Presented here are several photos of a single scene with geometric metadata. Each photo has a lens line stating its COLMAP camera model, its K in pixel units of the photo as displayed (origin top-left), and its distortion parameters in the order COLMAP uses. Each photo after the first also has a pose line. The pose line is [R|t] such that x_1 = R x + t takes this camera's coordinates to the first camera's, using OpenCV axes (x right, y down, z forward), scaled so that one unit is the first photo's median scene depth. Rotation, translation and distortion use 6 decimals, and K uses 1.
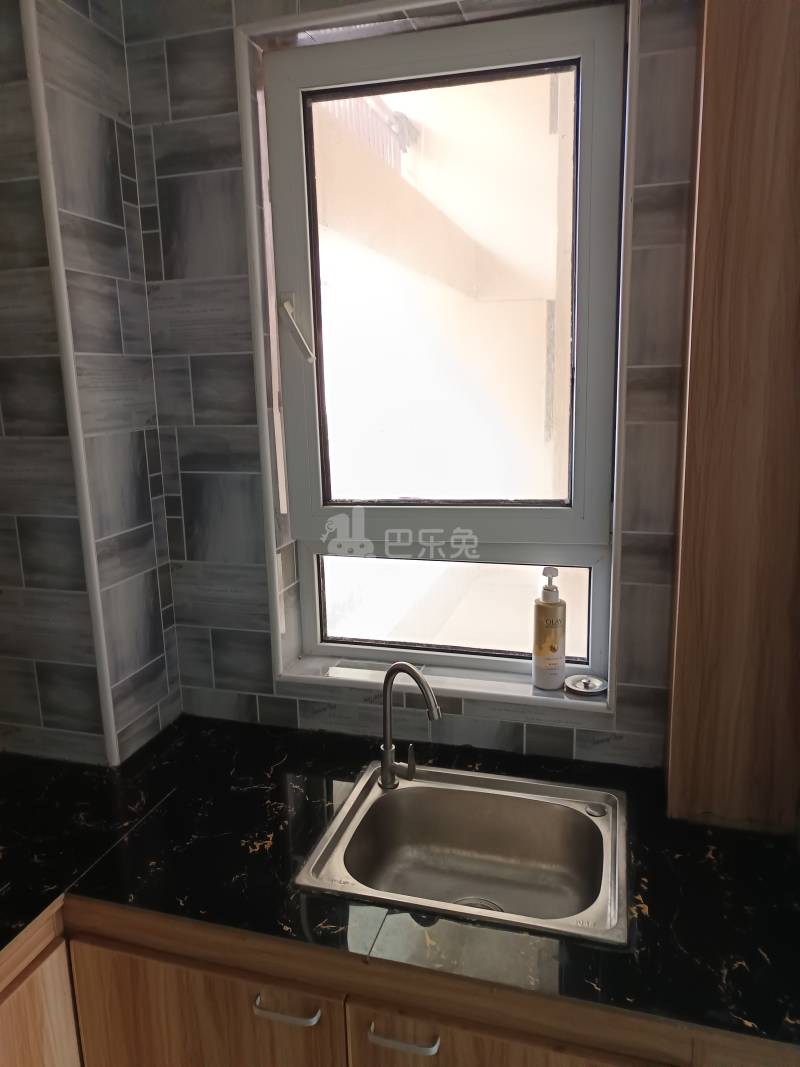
lens RADIAL K [[753.7, 0, 400.5], [0, 753.7, 531.6], [0, 0, 1]] dist [0.003212, 0.008892]
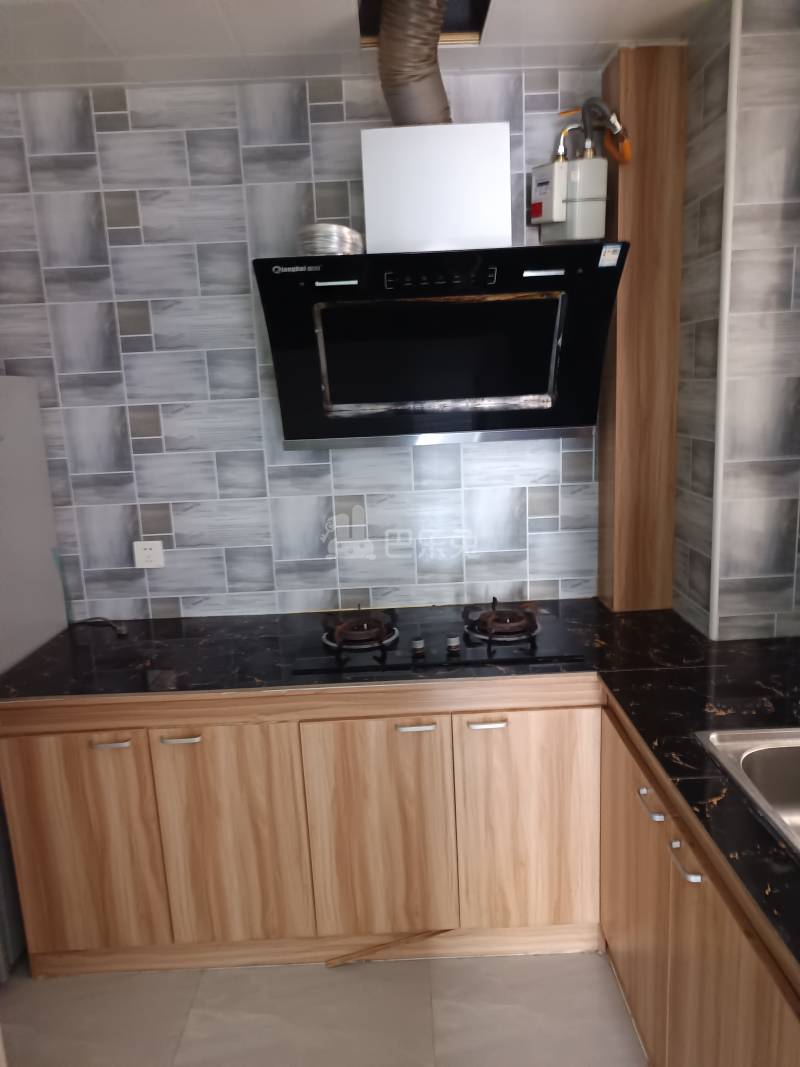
lens RADIAL K [[753.7, 0, 397.6], [0, 753.7, 533.1], [0, 0, 1]] dist [0.003212, 0.008892]
pose [[0.287452, 0.197307, -0.937252, 0.633962], [-0.154673, 0.975270, 0.157873, 0.014283], [0.945224, 0.099587, 0.310861, 0.078645]]
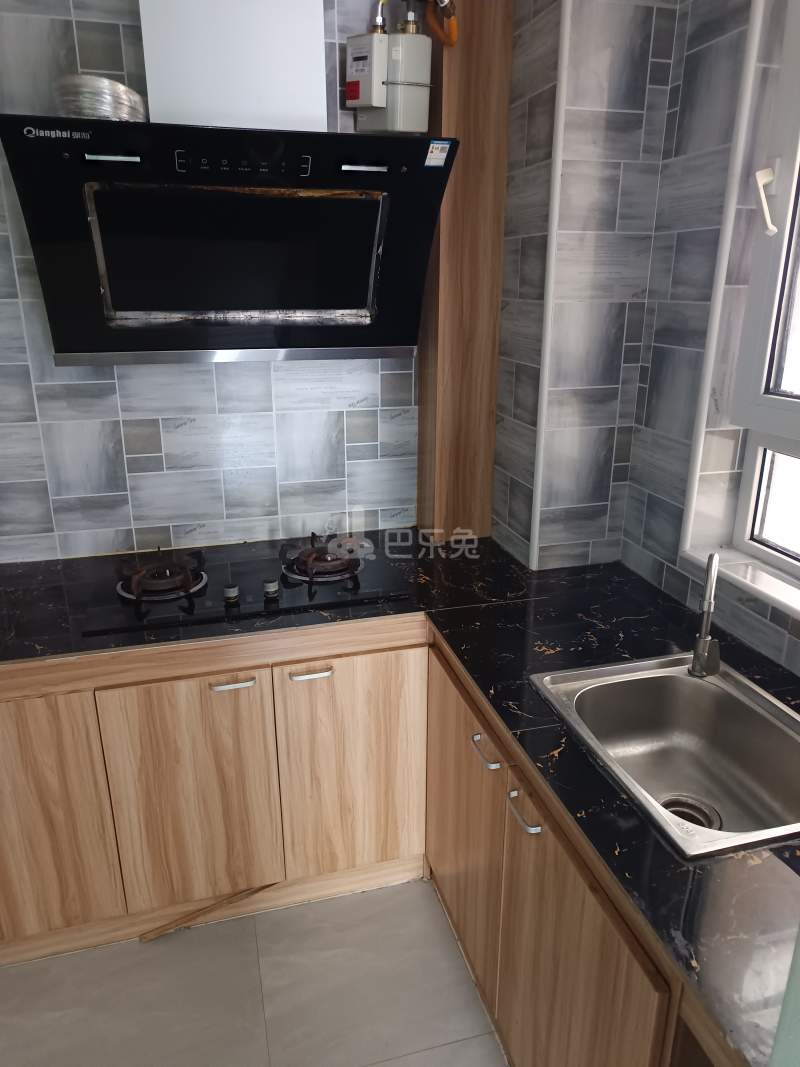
lens RADIAL K [[753.7, 0, 397.5], [0, 753.7, 533.8], [0, 0, 1]] dist [0.003212, 0.008892]
pose [[0.524508, 0.294813, -0.798734, 0.504354], [-0.184344, 0.955206, 0.231513, -0.001309], [0.831209, 0.025812, 0.555361, 0.099139]]
